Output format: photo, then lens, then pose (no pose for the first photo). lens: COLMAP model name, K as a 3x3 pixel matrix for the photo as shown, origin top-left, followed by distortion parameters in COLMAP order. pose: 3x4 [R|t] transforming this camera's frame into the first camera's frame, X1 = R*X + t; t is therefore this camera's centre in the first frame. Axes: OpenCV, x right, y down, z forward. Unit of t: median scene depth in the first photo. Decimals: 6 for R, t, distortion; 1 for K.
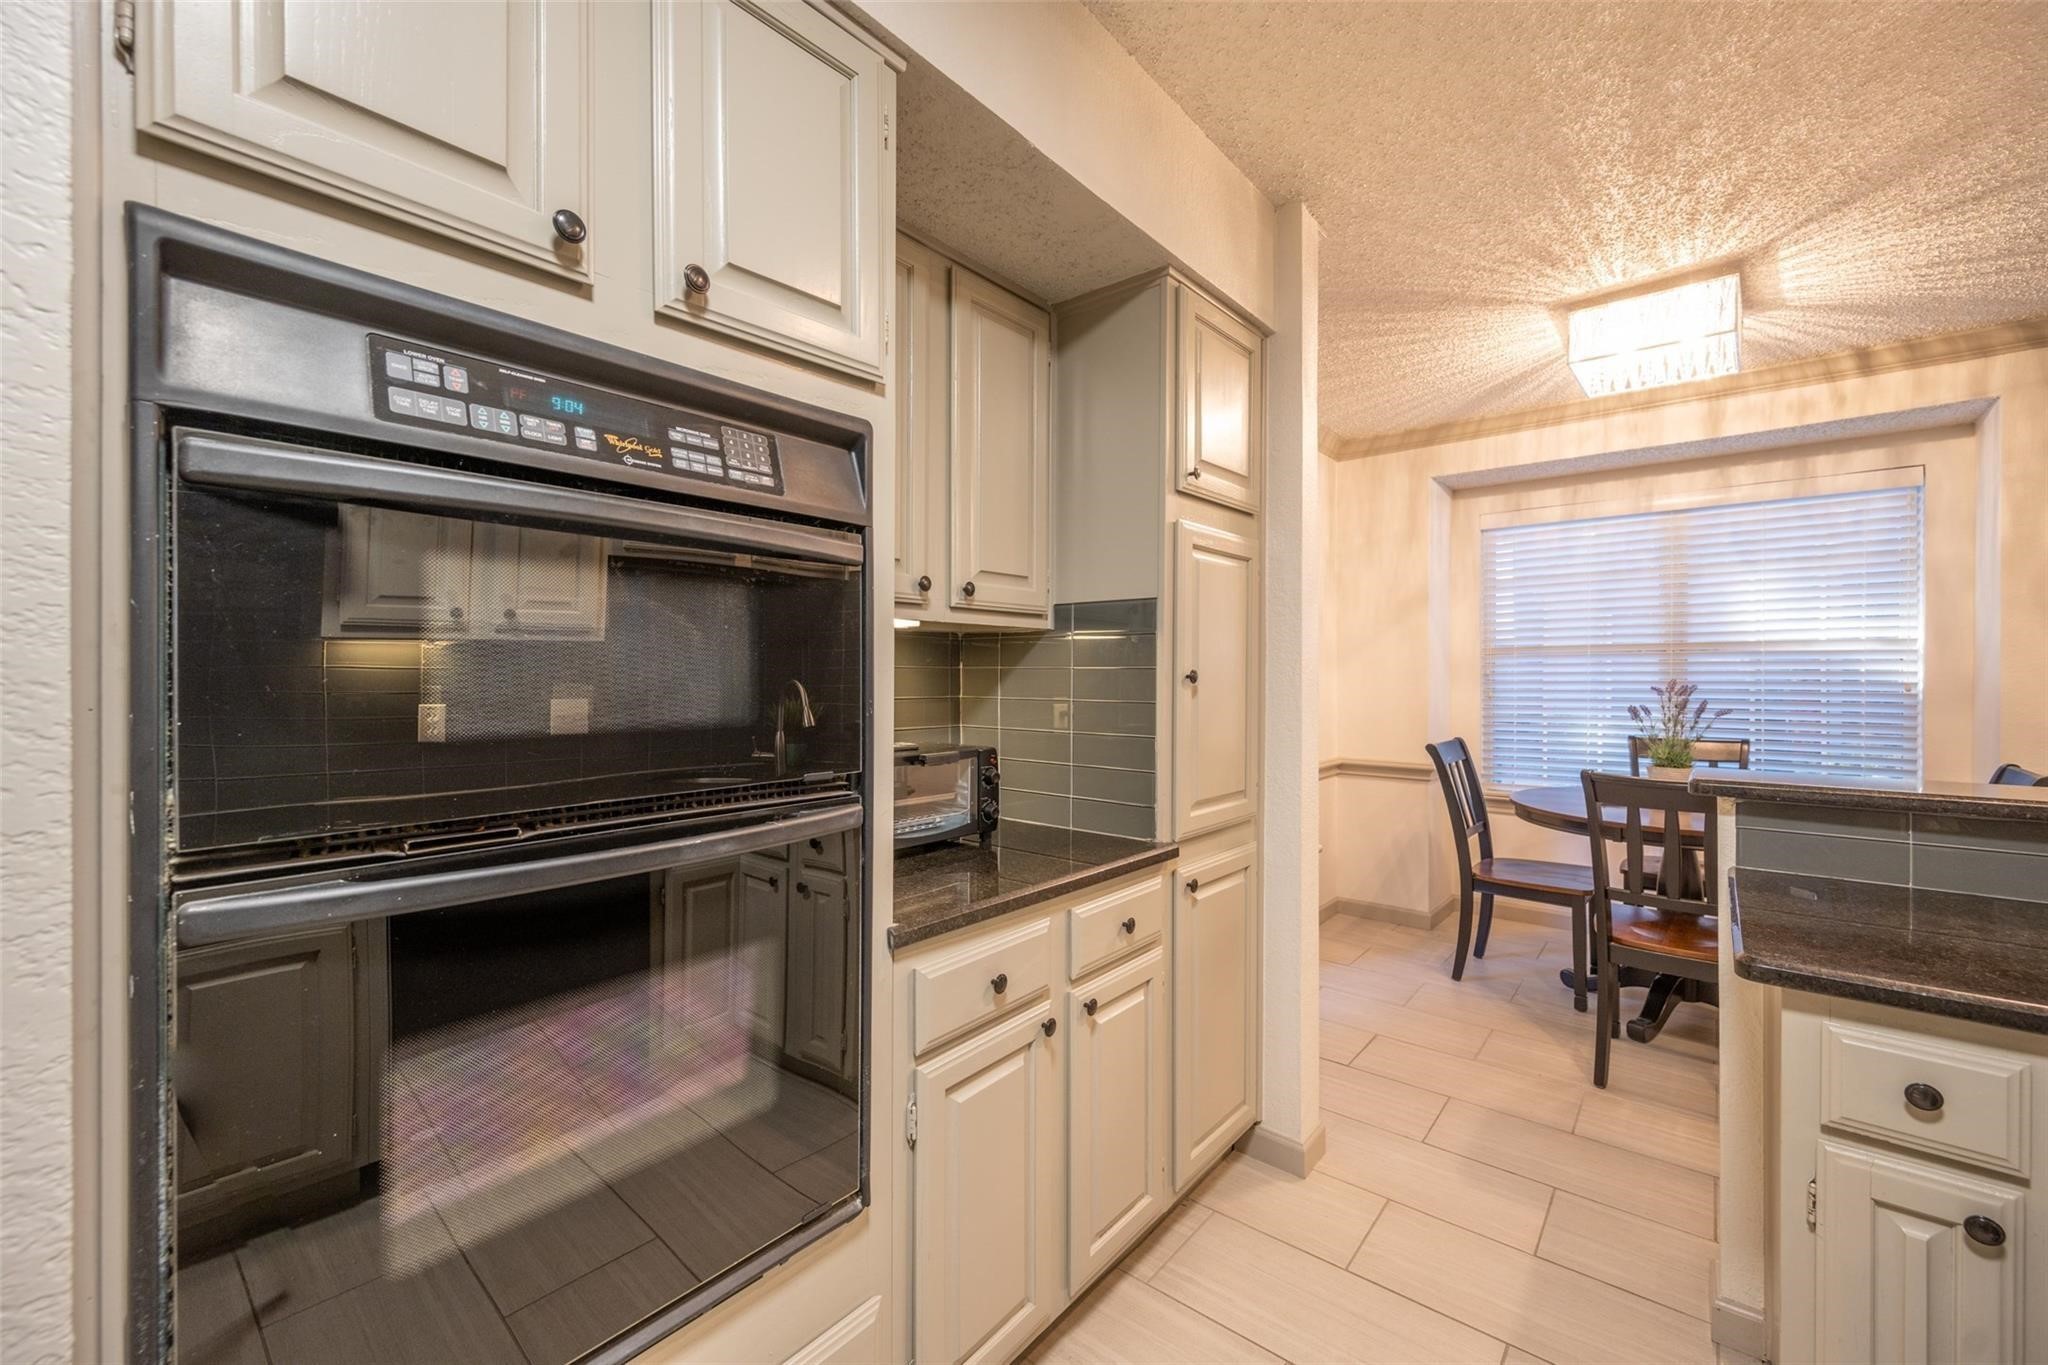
lens RADIAL K [[817.6, 0, 1018.1], [0, 817.6, 677.5], [0, 0, 1]] dist [-0.002438, 0.000573]
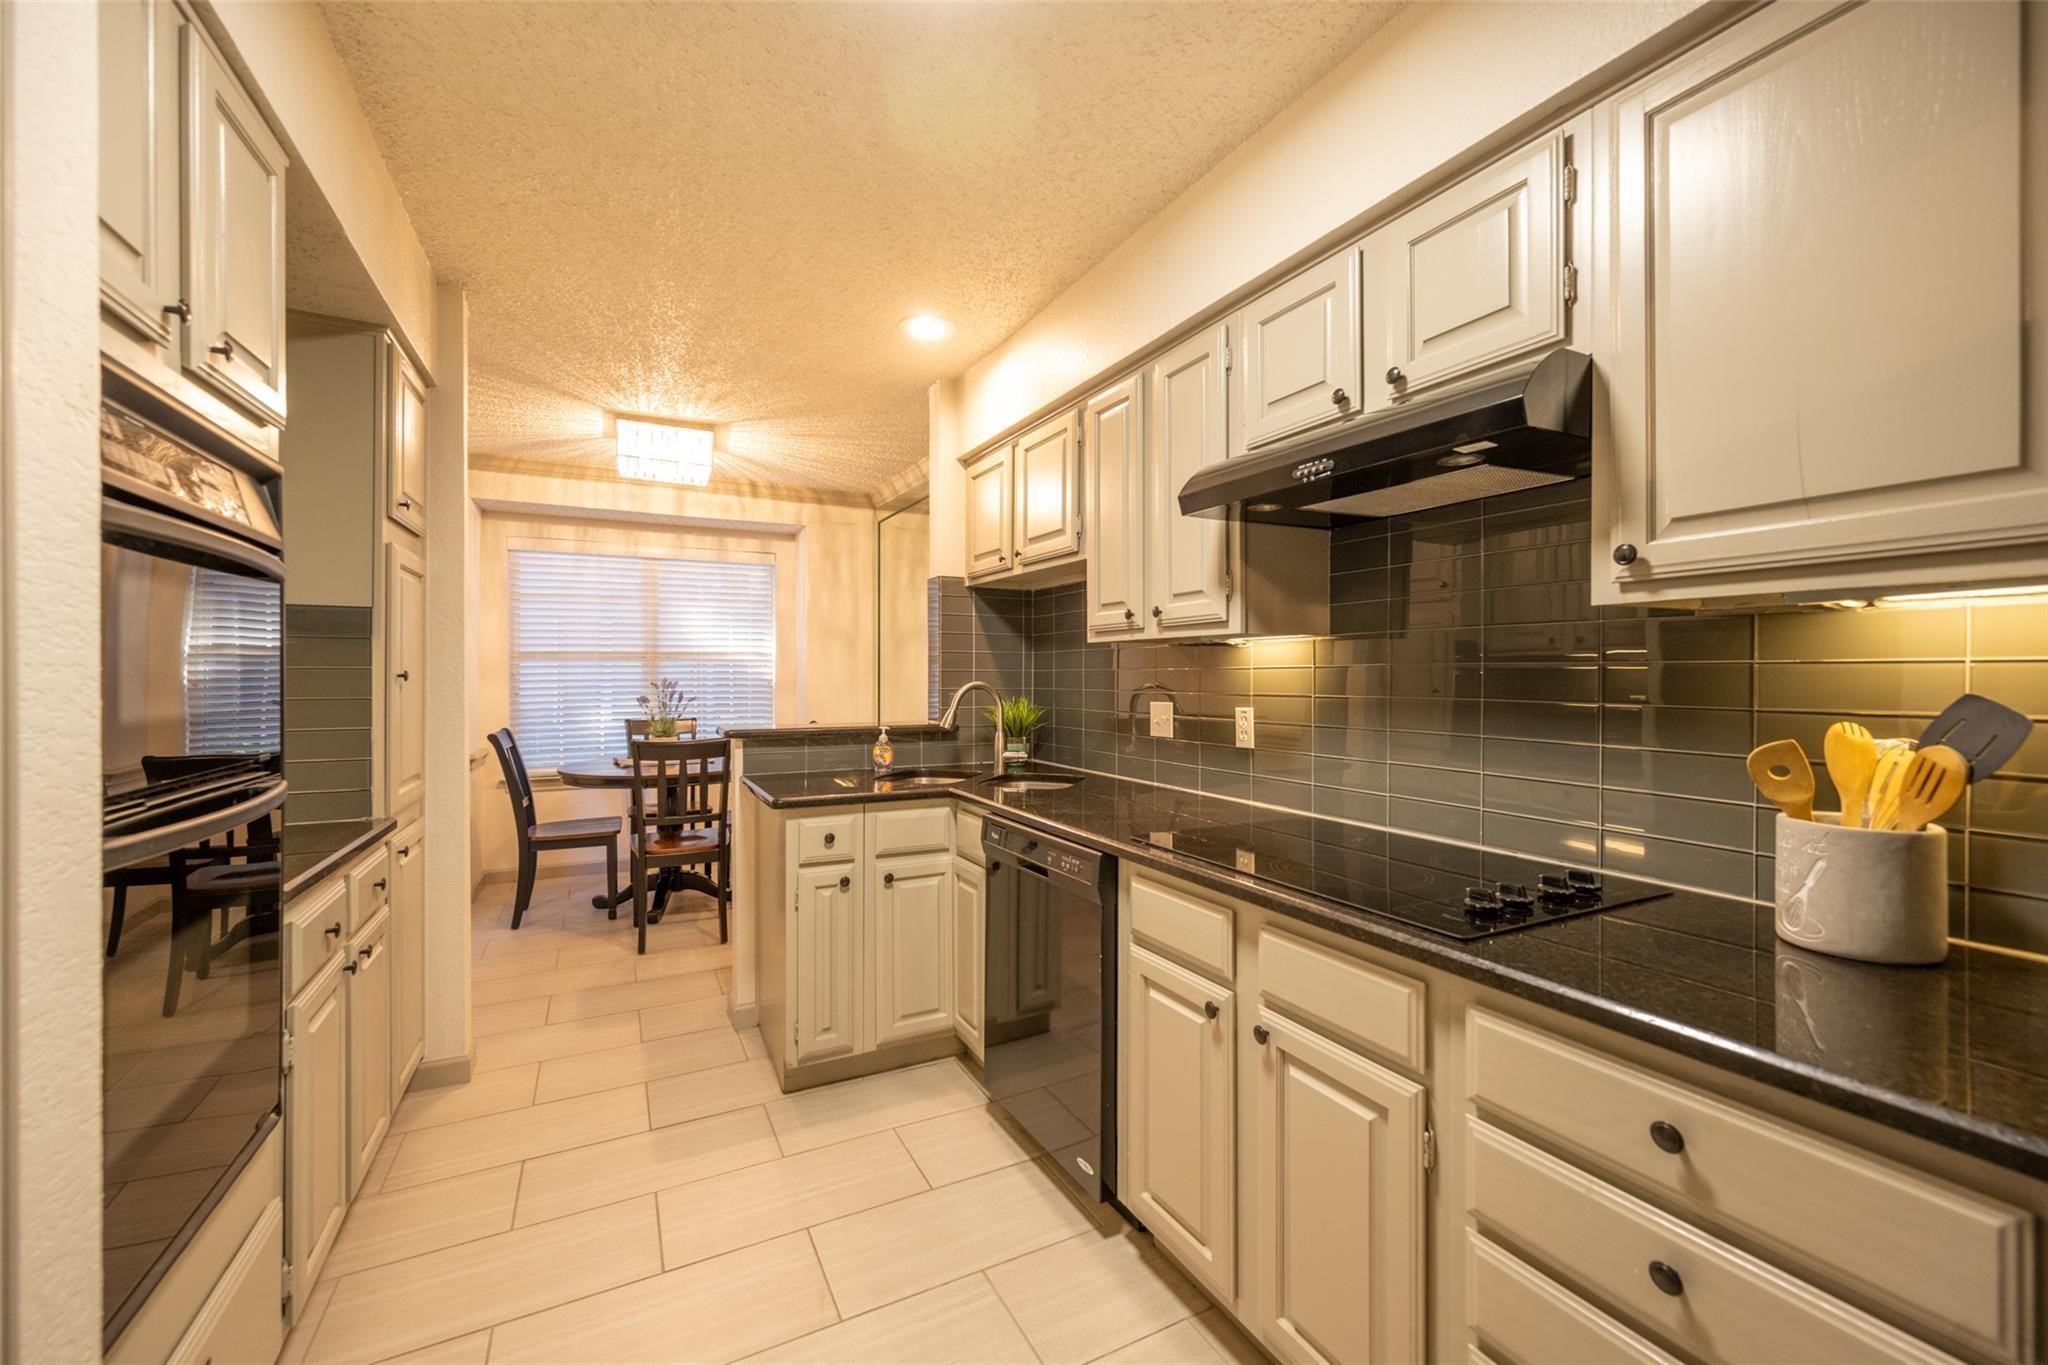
lens RADIAL K [[817.6, 0, 1014.4], [0, 817.6, 677.1], [0, 0, 1]] dist [-0.002438, 0.000573]
pose [[0.395749, -0.003867, 0.918351, -0.303664], [0.004646, 0.999987, 0.002209, 0.001417], [-0.918347, 0.003393, 0.395762, -0.164653]]
